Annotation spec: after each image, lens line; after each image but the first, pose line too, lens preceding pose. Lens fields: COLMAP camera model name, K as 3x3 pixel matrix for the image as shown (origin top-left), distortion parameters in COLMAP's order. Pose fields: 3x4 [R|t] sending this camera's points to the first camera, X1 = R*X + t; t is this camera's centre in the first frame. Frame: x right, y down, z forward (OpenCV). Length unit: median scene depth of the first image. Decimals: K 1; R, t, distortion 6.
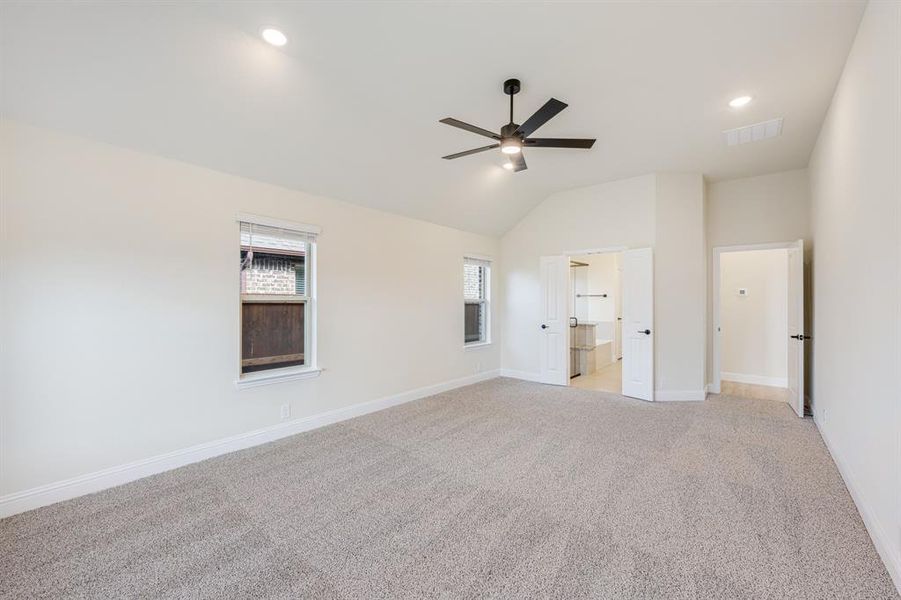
lens RADIAL K [[373.2, 0, 452.9], [0, 373.2, 300.5], [0, 0, 1]] dist [-0.000461, -0.000055]
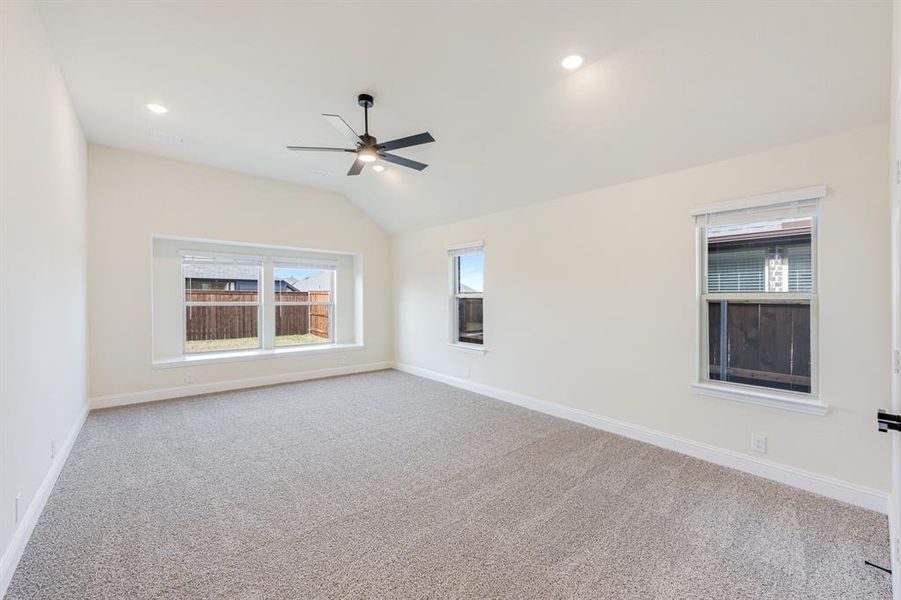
lens RADIAL K [[373.2, 0, 452.9], [0, 373.2, 300.5], [0, 0, 1]] dist [-0.000461, -0.000055]
pose [[-0.156287, 0.012367, -0.987634, 0.395182], [-0.014461, 0.999786, 0.014807, -0.000321], [0.987606, 0.016596, -0.156075, 0.473202]]
